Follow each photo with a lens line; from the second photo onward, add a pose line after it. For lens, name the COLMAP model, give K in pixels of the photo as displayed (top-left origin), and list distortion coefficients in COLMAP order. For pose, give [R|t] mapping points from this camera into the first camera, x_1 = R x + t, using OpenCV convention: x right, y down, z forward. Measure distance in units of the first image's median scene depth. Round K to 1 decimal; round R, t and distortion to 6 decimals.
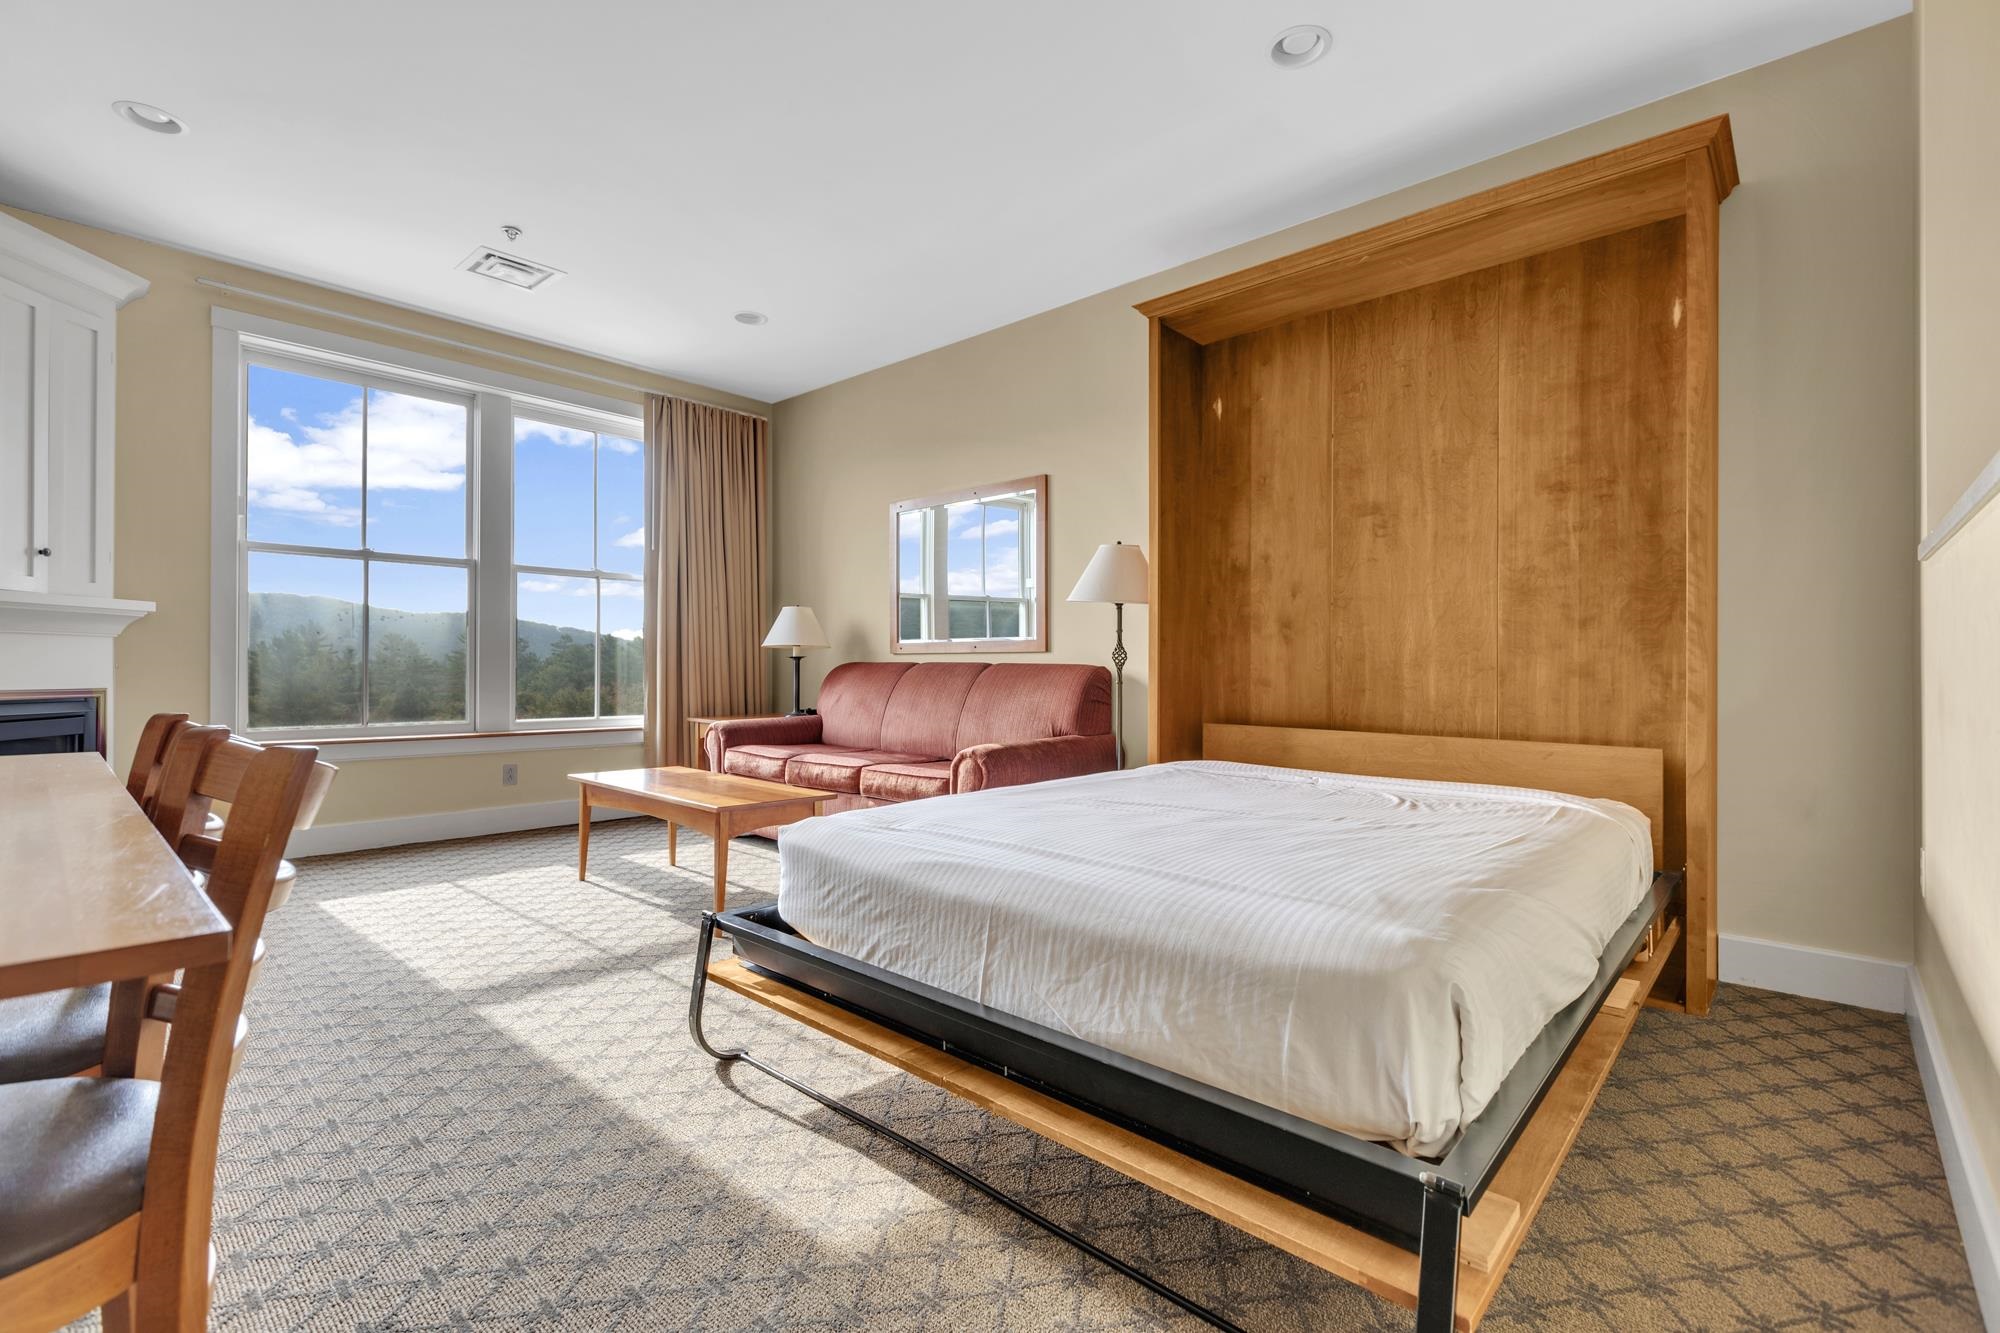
lens RADIAL K [[887.6, 0, 1005.9], [0, 887.6, 669.3], [0, 0, 1]] dist [0.001499, 0.000220]
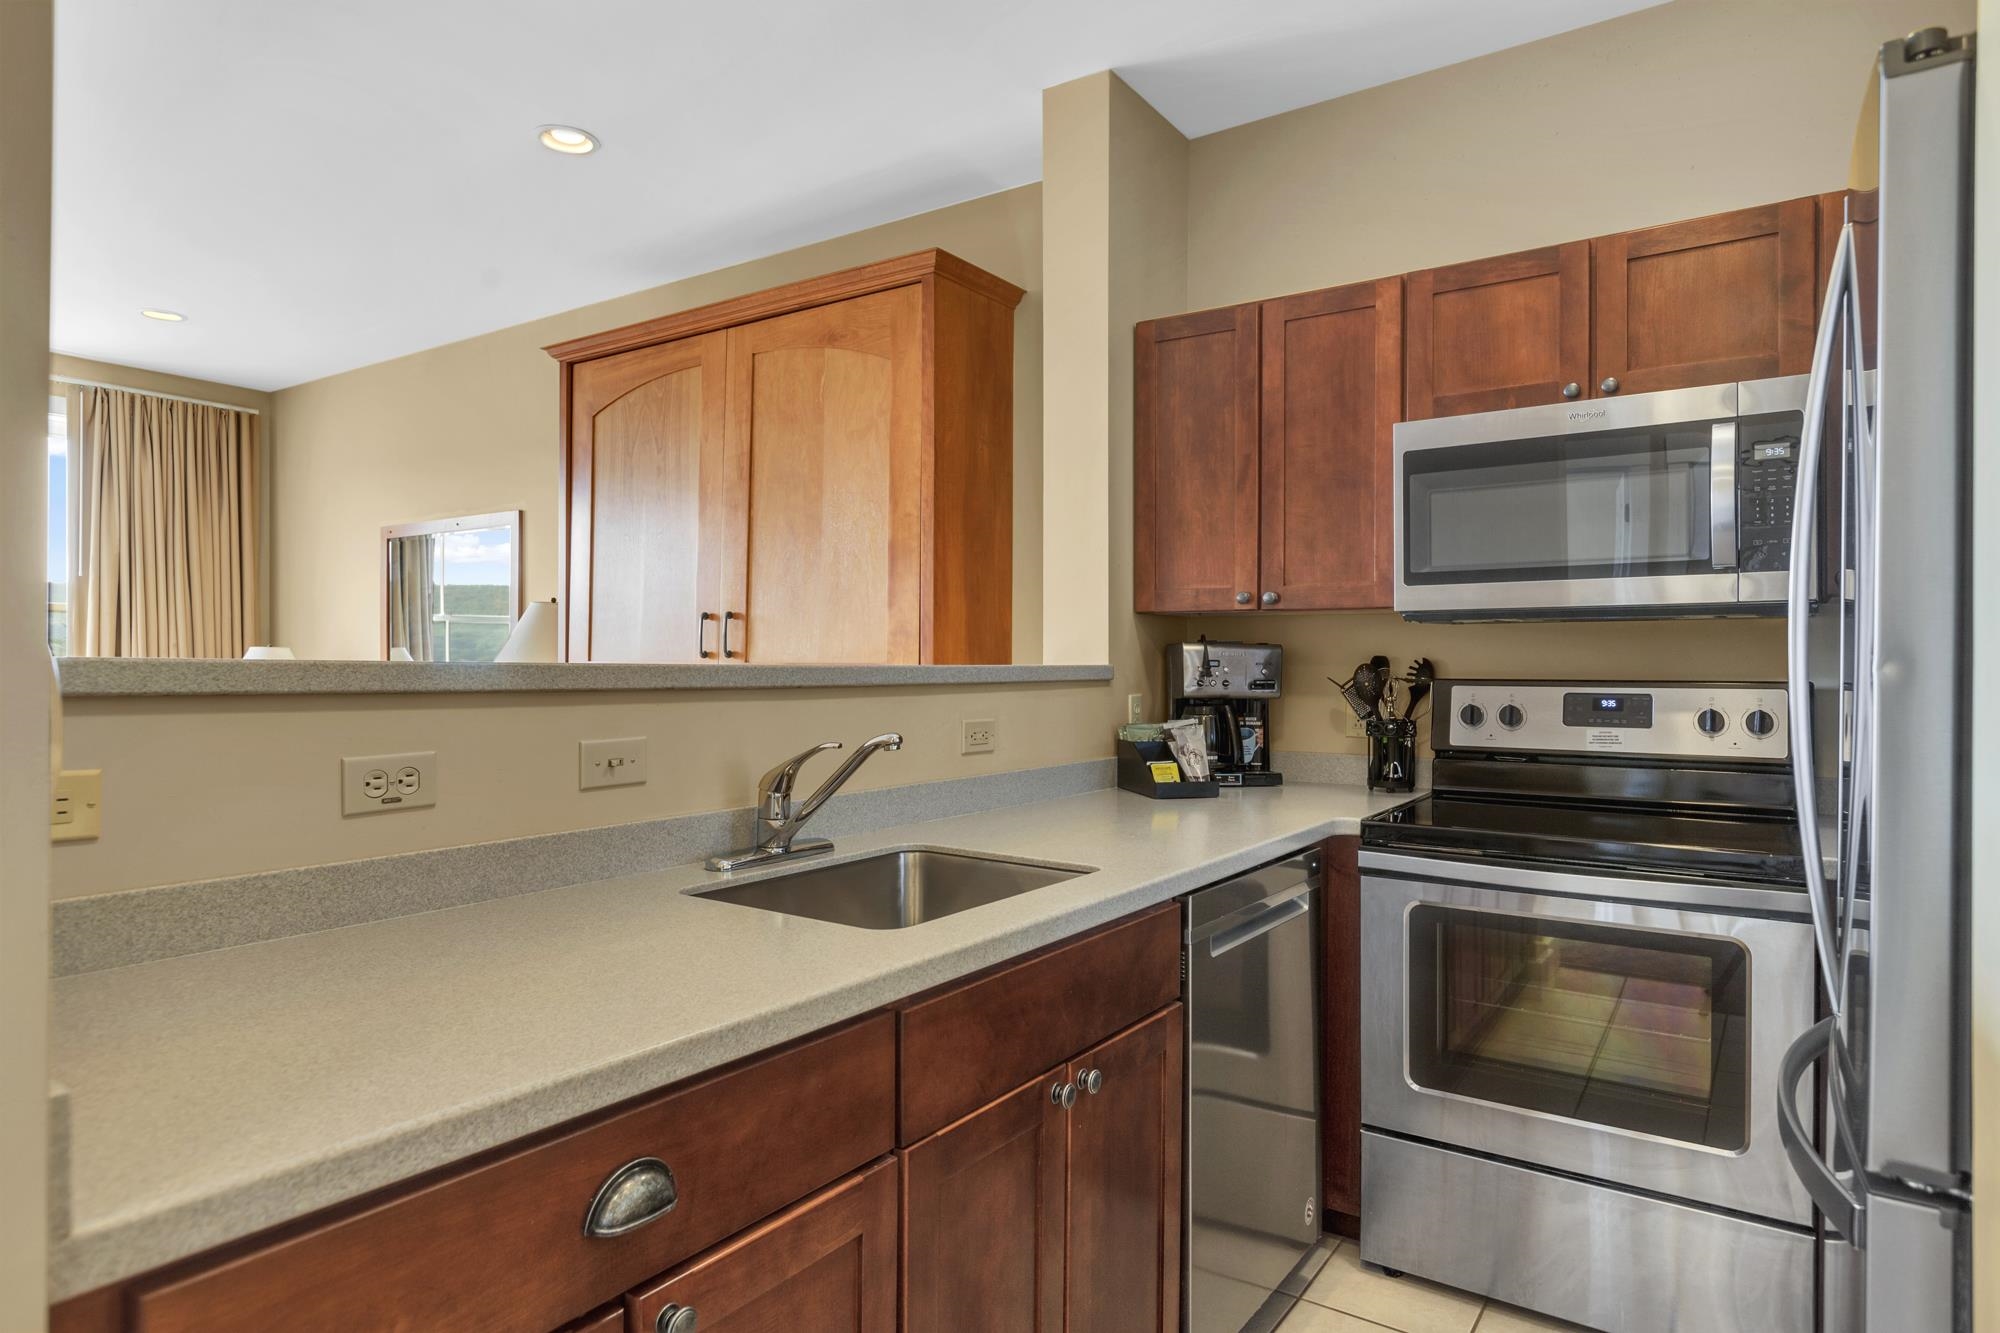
lens RADIAL K [[1143.8, 0, 1000.0], [0, 1143.8, 666.5], [0, 0, 1]] dist [-0.001442, -0.000442]
pose [[0.991151, 0.002577, 0.132714, 0.410263], [-0.002693, 0.999996, 0.000696, -0.074038], [-0.132711, -0.001047, 0.991154, -0.209451]]
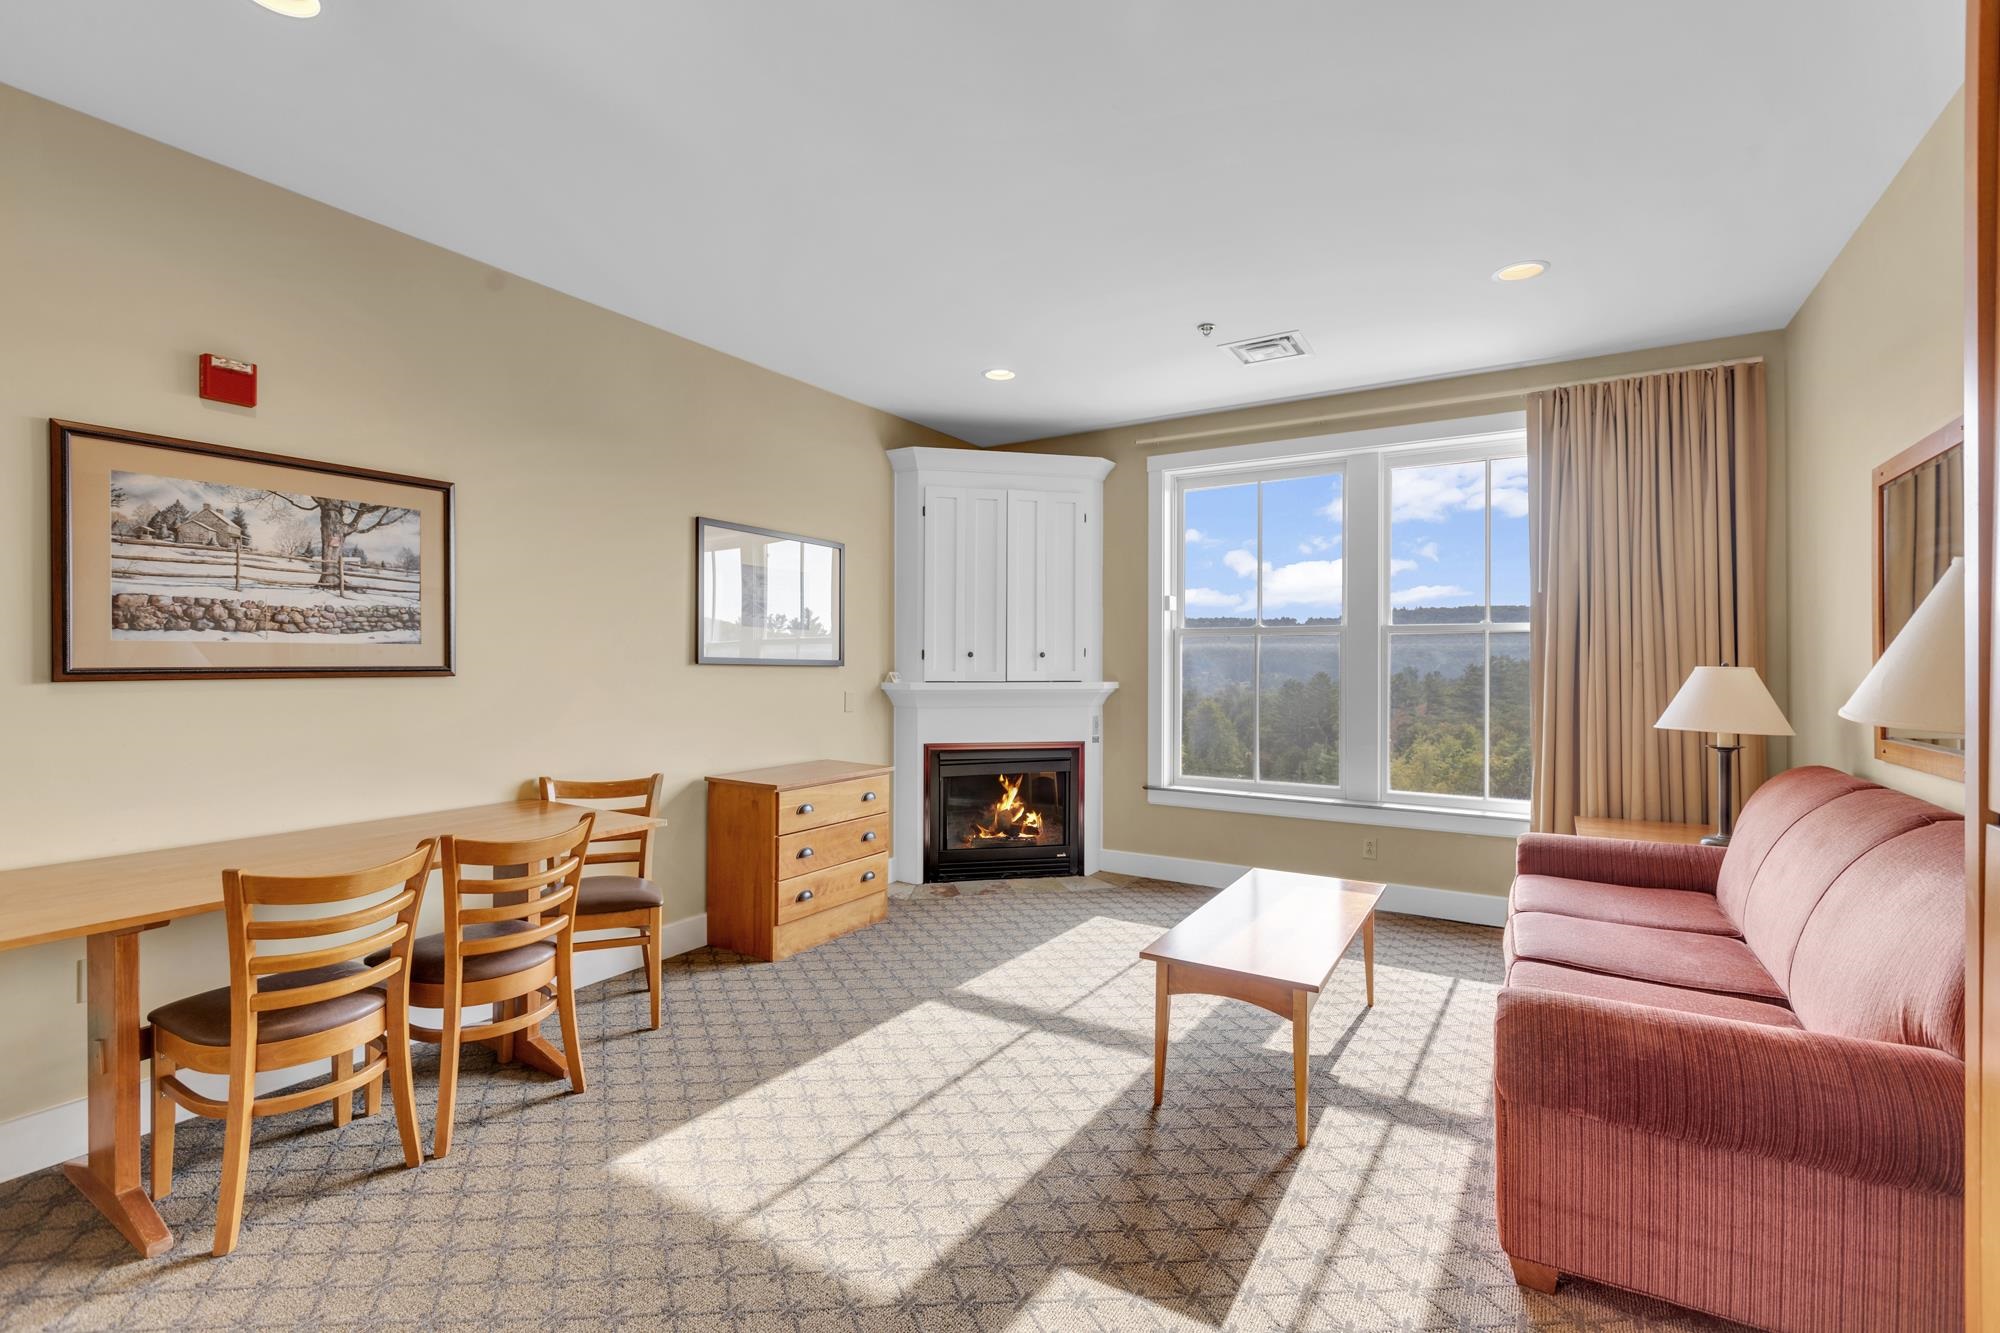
lens RADIAL K [[885.6, 0, 999.0], [0, 885.6, 664.7], [0, 0, 1]] dist [-0.001127, -0.000116]
pose [[0.189268, -0.003281, -0.981920, 0.371182], [-0.002816, 0.999988, -0.003884, -0.090914], [0.981921, 0.003500, 0.189256, 0.528867]]
